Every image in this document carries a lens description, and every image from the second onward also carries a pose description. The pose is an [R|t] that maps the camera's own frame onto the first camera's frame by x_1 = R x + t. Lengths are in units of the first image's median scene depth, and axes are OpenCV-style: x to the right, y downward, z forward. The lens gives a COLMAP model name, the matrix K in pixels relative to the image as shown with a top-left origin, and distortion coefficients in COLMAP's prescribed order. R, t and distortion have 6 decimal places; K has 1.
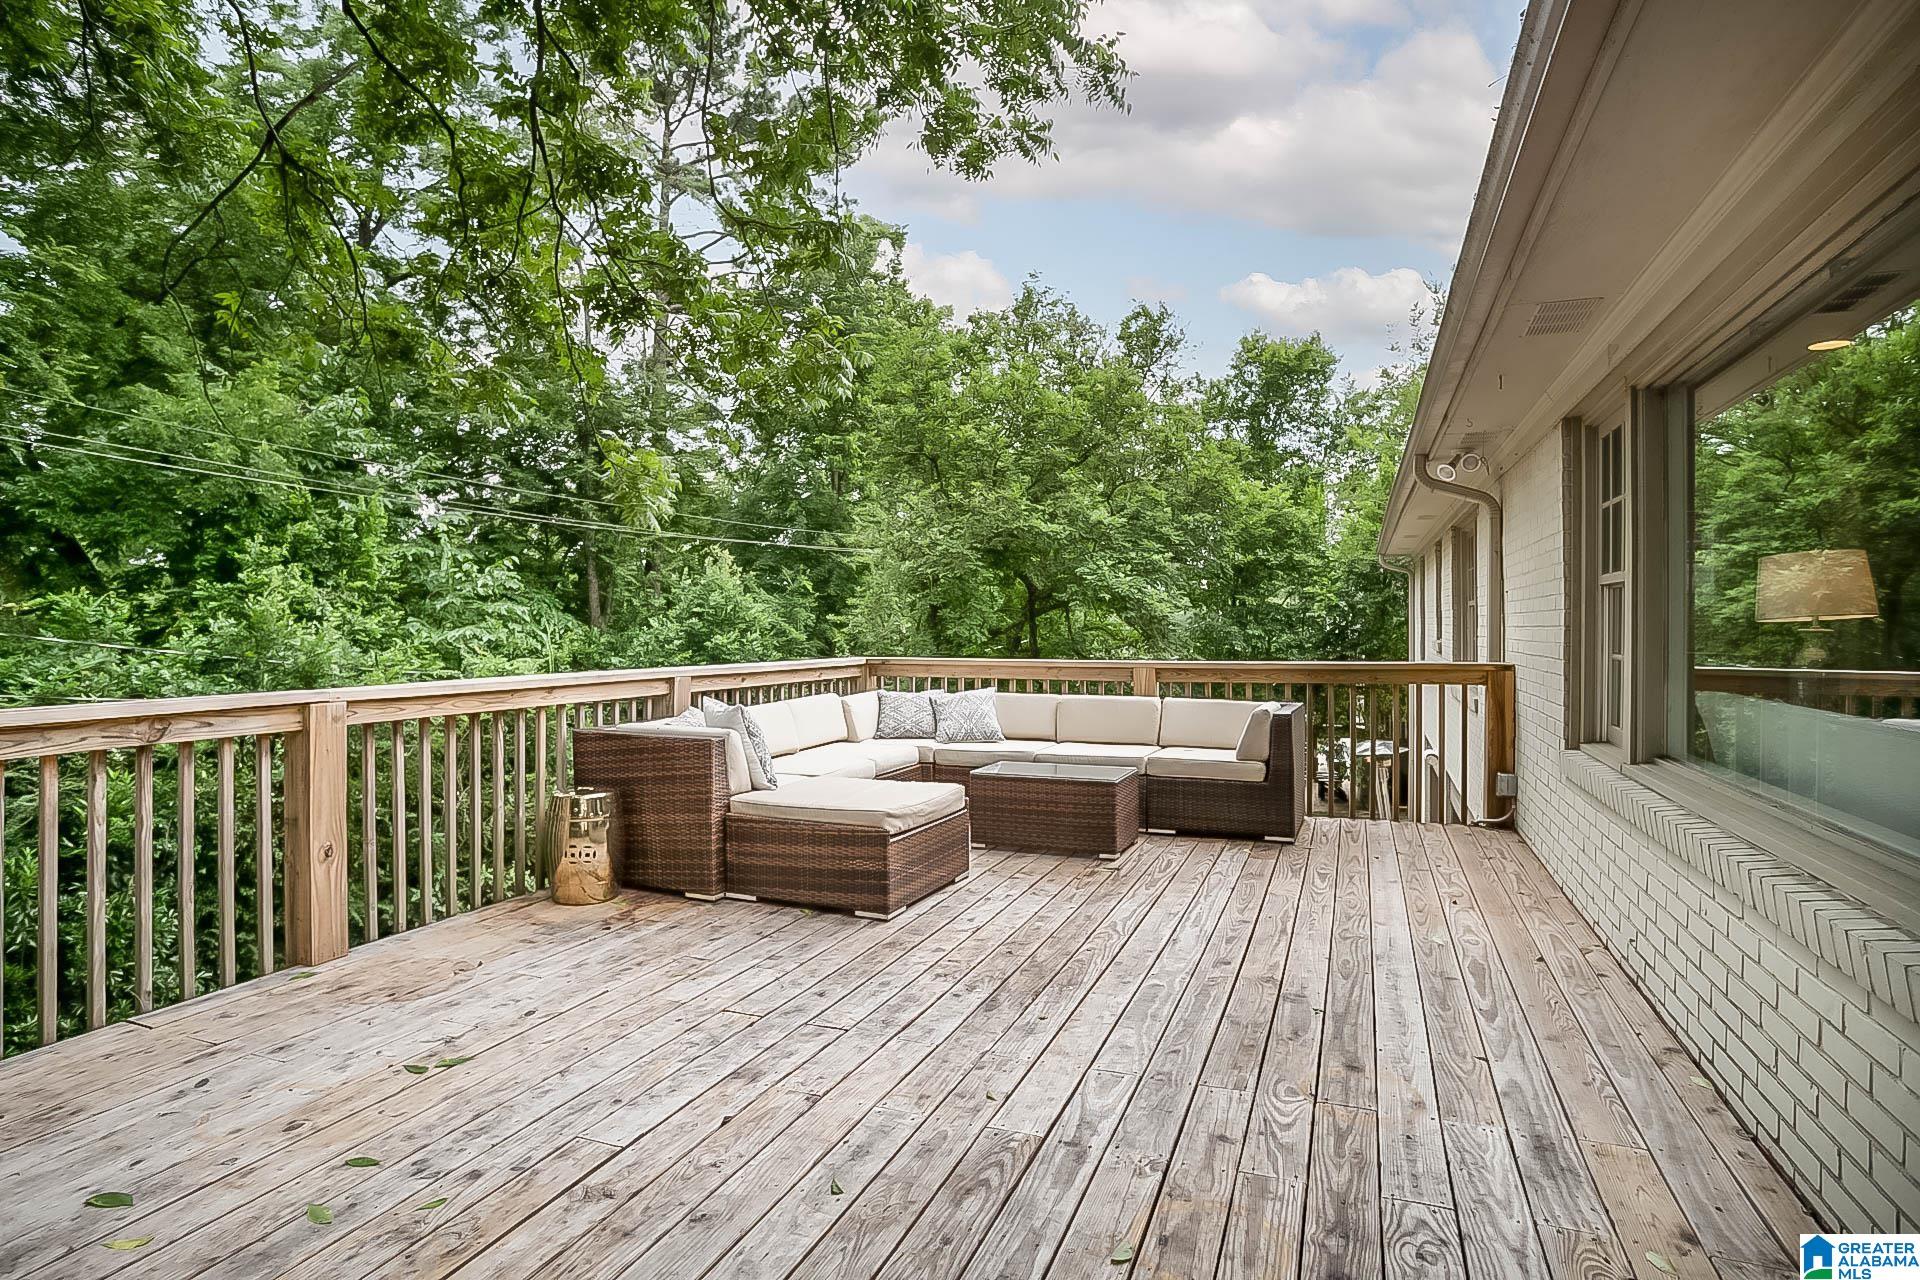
lens RADIAL K [[1061.5, 0, 940.8], [0, 1061.5, 625.2], [0, 0, 1]] dist [-0.071241, 0.022978]
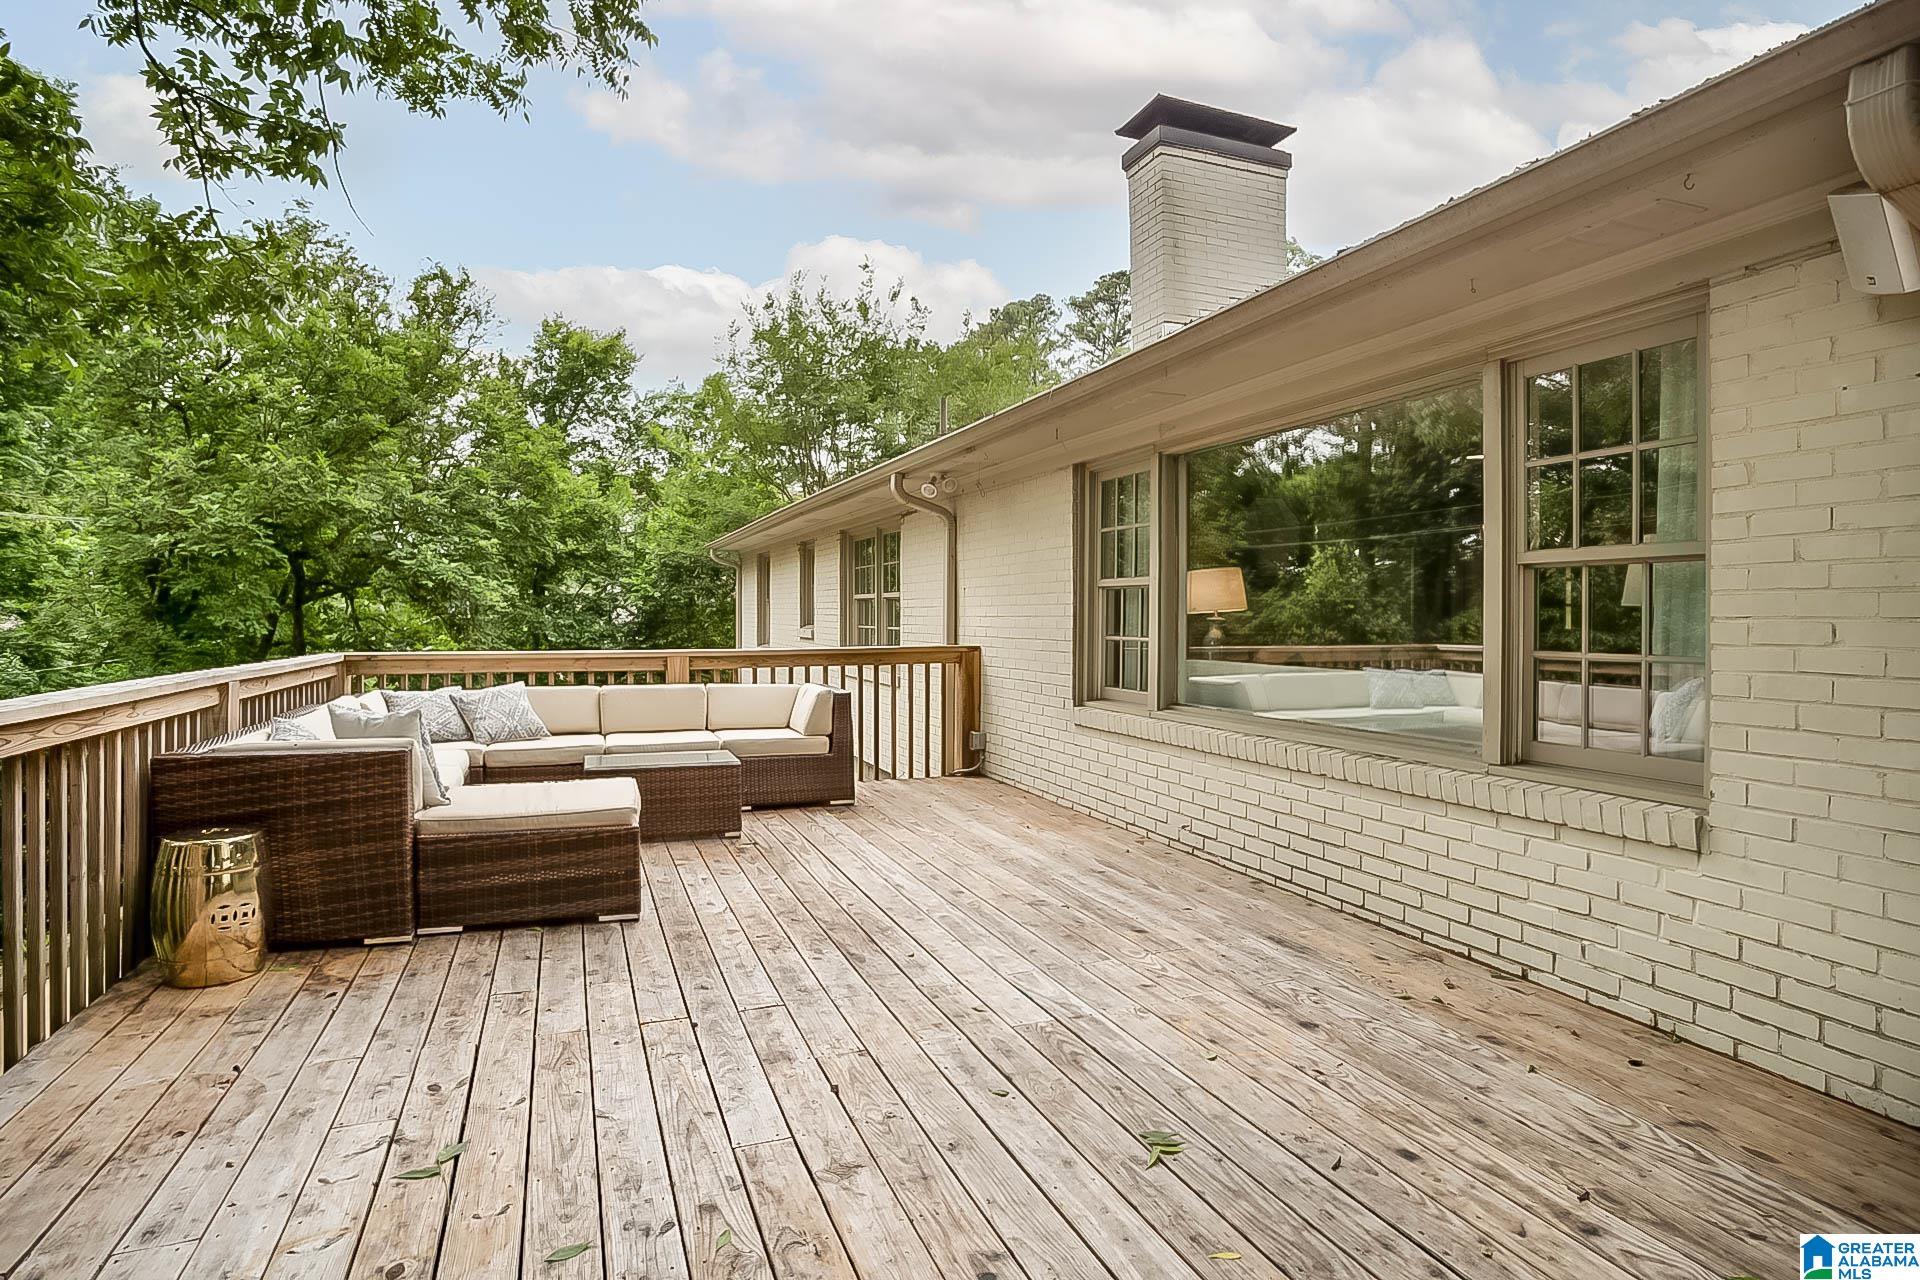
lens RADIAL K [[1061.5, 0, 995.7], [0, 1061.5, 613.3], [0, 0, 1]] dist [-0.071241, 0.022978]
pose [[0.710117, 0.001350, 0.704082, -0.512134], [-0.000216, 0.999999, -0.001700, -0.000536], [-0.704083, 0.001055, 0.710116, 0.086487]]
